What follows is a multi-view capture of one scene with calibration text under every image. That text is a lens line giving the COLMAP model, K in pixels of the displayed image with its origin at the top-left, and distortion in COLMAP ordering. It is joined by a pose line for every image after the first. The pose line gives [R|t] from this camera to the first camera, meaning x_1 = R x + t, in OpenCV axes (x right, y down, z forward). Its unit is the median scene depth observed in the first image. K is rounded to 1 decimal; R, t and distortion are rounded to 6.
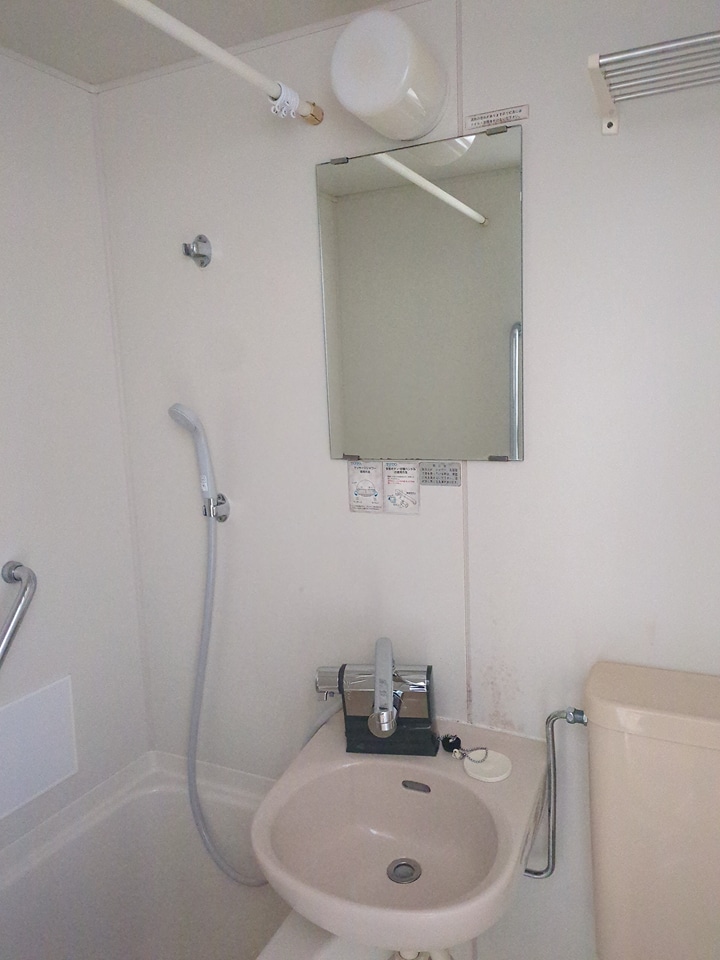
lens RADIAL K [[718.1, 0, 362.4], [0, 718.1, 483.4], [0, 0, 1]] dist [0.024682, -0.008316]
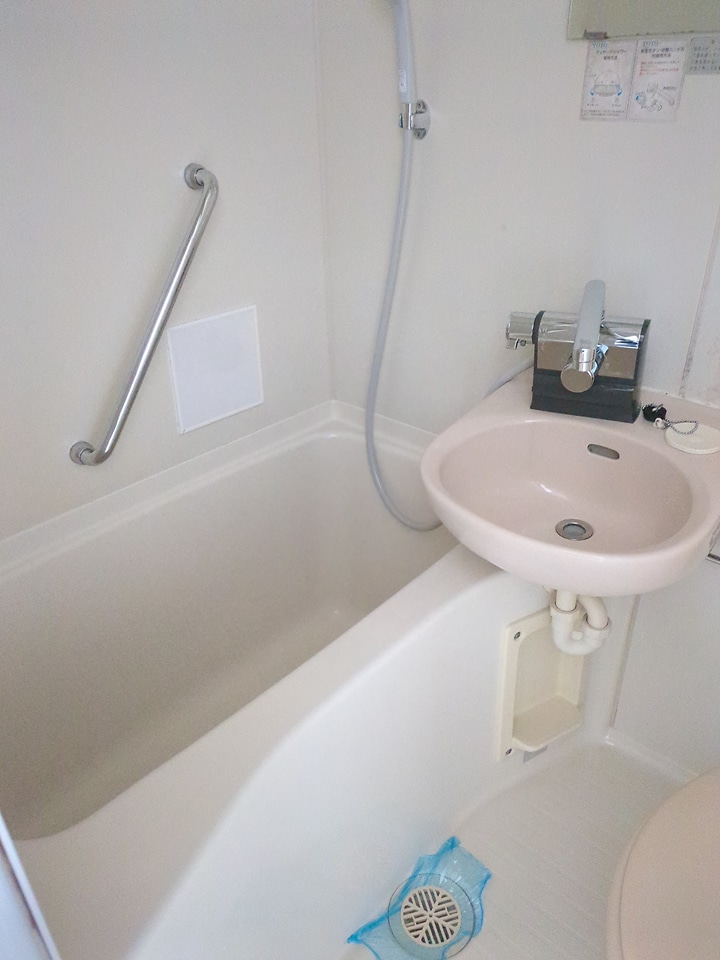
lens RADIAL K [[718.1, 0, 362.4], [0, 718.1, 483.4], [0, 0, 1]] dist [0.024682, -0.008316]
pose [[0.960628, 0.155513, -0.230238, -0.001897], [-0.056972, 0.921325, 0.384597, 0.119539], [0.271934, -0.356338, 0.893910, 0.089134]]
